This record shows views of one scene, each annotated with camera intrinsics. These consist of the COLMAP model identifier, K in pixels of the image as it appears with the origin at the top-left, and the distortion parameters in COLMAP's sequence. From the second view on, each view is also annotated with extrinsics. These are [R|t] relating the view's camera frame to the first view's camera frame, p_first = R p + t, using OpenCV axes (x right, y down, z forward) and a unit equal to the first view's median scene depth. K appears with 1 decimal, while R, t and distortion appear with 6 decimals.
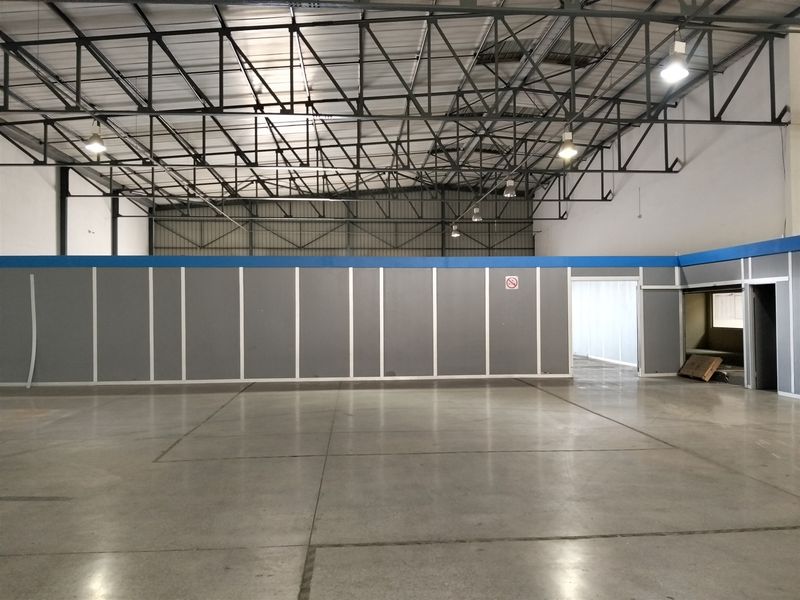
lens RADIAL K [[644.8, 0, 400.0], [0, 644.8, 300.0], [0, 0, 1]] dist [0.071443, -0.134856]
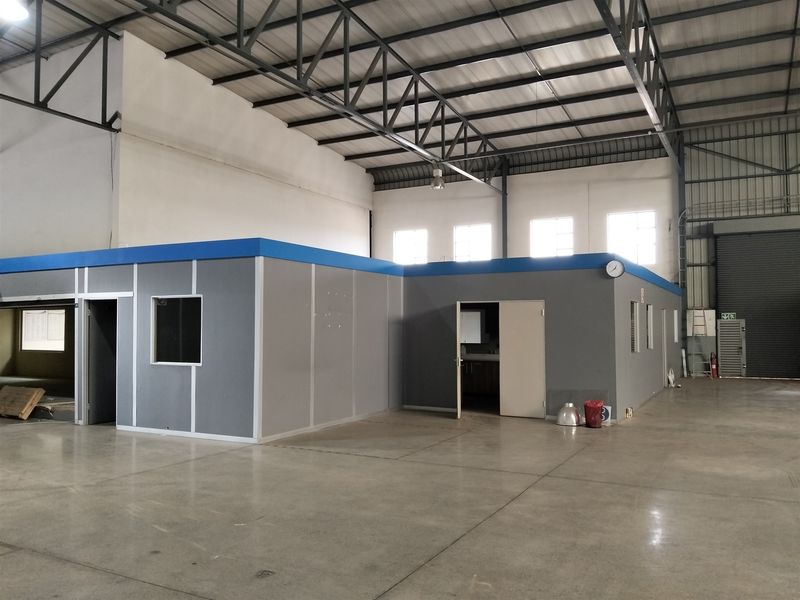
lens RADIAL K [[644.8, 0, 400.0], [0, 644.8, 300.0], [0, 0, 1]] dist [0.071443, -0.134856]
pose [[0.541299, 0.041318, 0.839814, 0.046985], [-0.016482, 0.999121, -0.038532, 0.002108], [-0.840668, 0.007015, 0.541505, 0.183072]]
